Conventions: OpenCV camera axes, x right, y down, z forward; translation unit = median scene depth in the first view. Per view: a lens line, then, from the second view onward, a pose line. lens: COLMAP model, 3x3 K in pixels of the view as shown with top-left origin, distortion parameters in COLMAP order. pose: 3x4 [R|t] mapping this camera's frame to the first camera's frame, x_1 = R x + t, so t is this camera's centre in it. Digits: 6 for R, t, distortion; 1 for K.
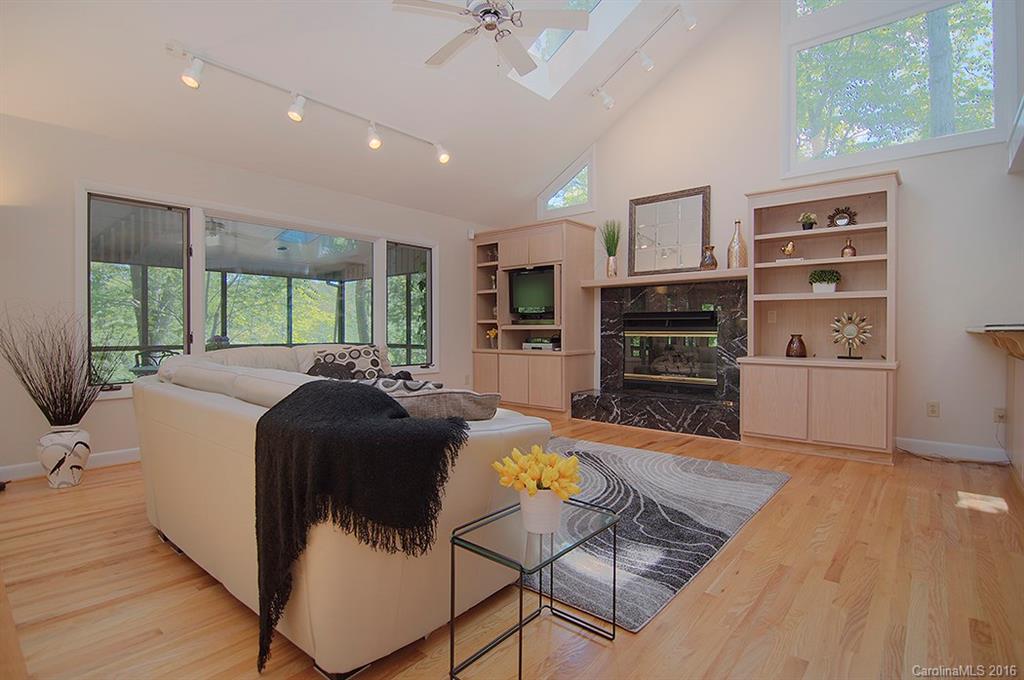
lens RADIAL K [[491.0, 0, 512.0], [0, 491.0, 340.0], [0, 0, 1]] dist [-0.035837, 0.000414]
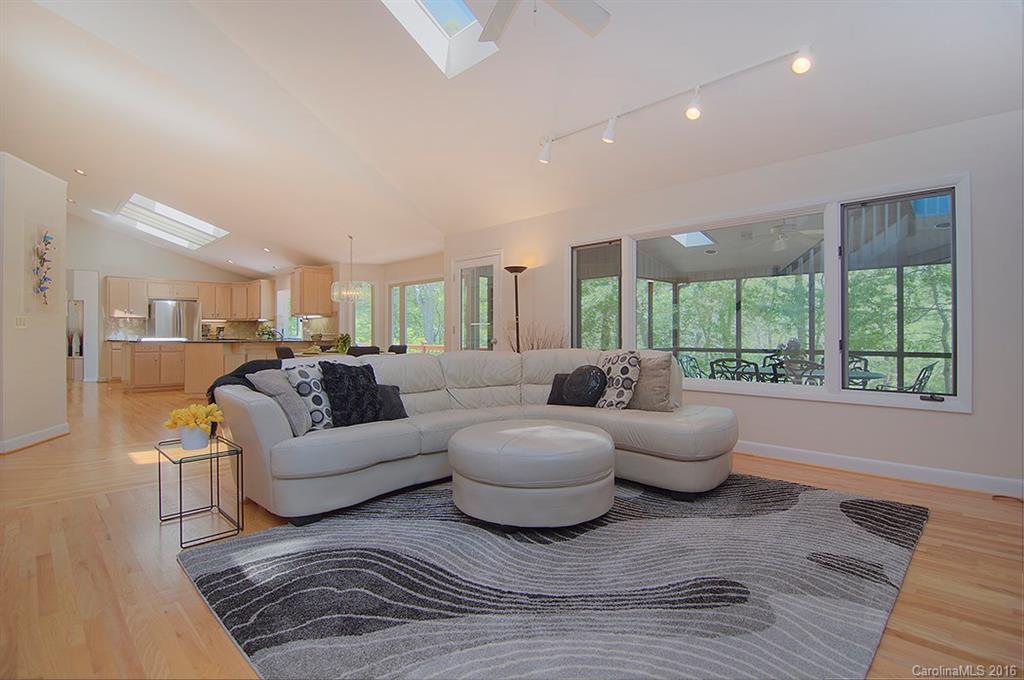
lens RADIAL K [[491.0, 0, 512.0], [0, 491.0, 340.0], [0, 0, 1]] dist [-0.035837, 0.000414]
pose [[-0.078365, 0.001000, -0.996924, 0.778773], [-0.010579, 0.999942, 0.001835, -0.013997], [0.996869, 0.010691, -0.078350, 1.028689]]
